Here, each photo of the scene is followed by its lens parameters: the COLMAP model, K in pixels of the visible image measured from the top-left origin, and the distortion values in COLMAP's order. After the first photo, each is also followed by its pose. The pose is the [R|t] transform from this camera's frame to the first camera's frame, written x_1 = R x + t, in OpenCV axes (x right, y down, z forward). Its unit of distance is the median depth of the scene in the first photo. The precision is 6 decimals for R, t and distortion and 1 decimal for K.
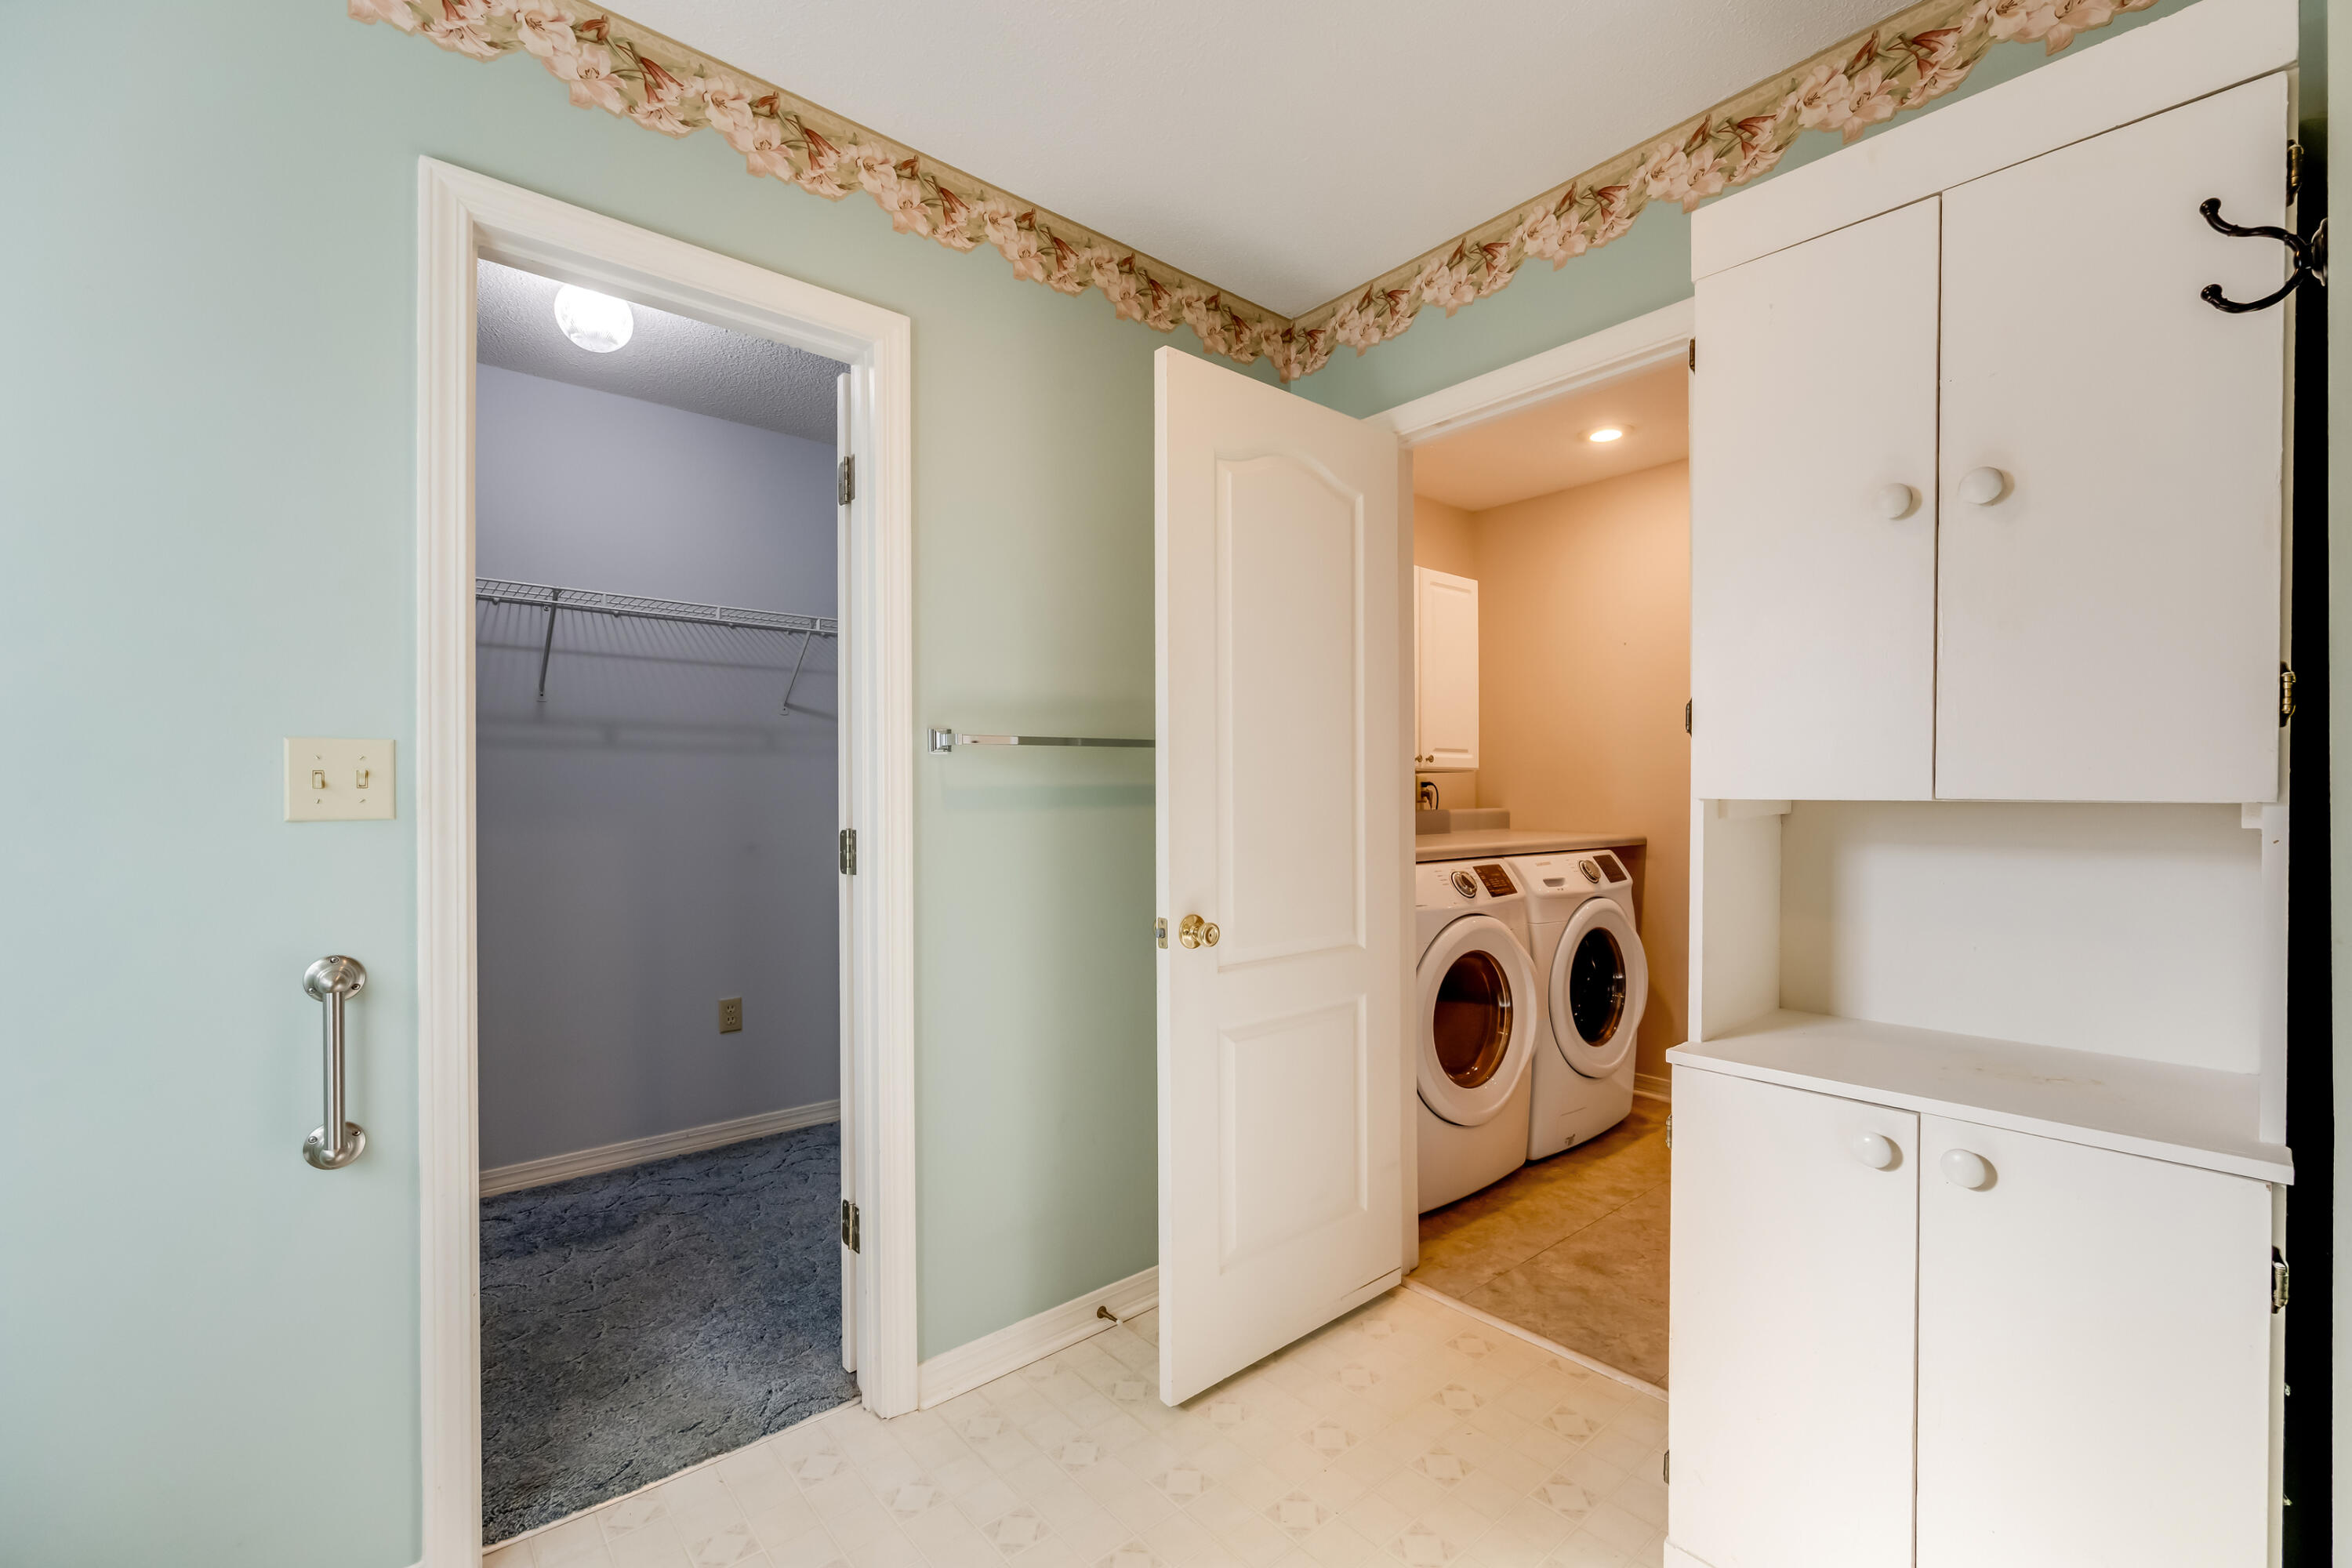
lens RADIAL K [[1097.5, 0, 1174.7], [0, 1097.5, 804.8], [0, 0, 1]] dist [0.001662, -0.008661]
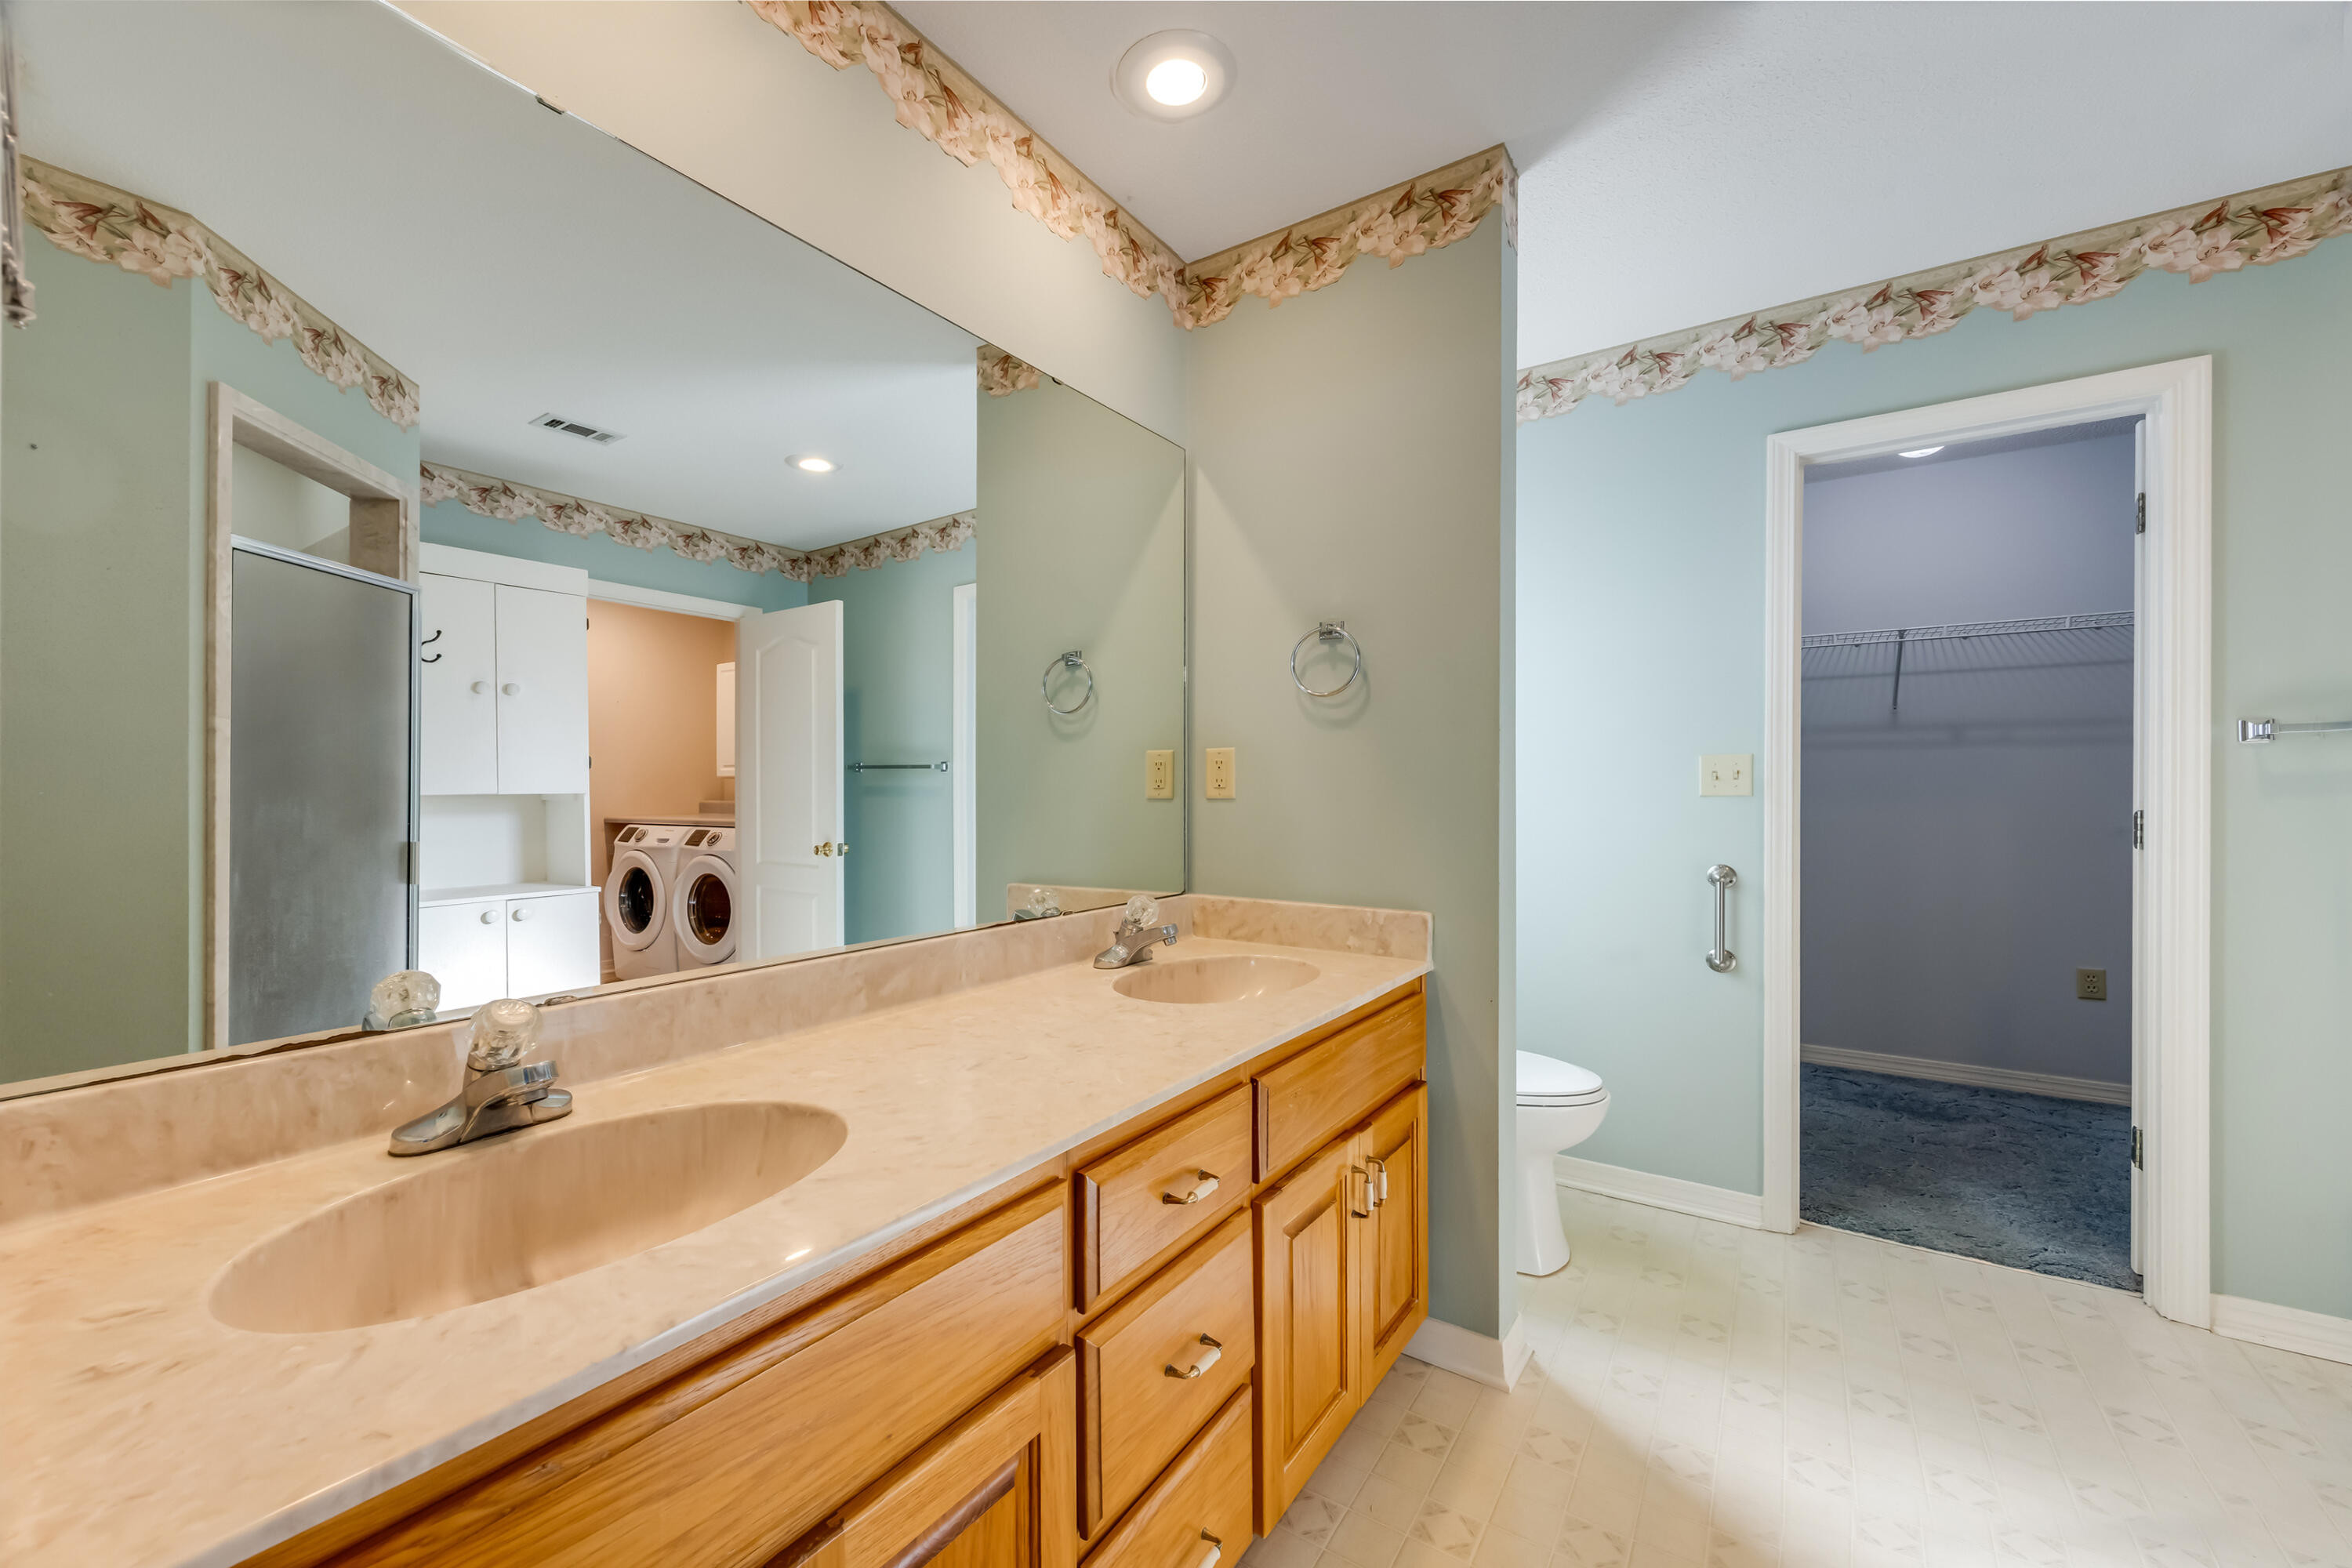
lens RADIAL K [[890.4, 0, 1178.1], [0, 890.4, 790.1], [0, 0, 1]] dist [0.001227, -0.000064]
pose [[0.320712, 0.003374, -0.947171, 0.275289], [-0.004975, 0.999986, 0.001878, 0.003281], [0.947164, 0.004110, 0.320724, -0.278450]]
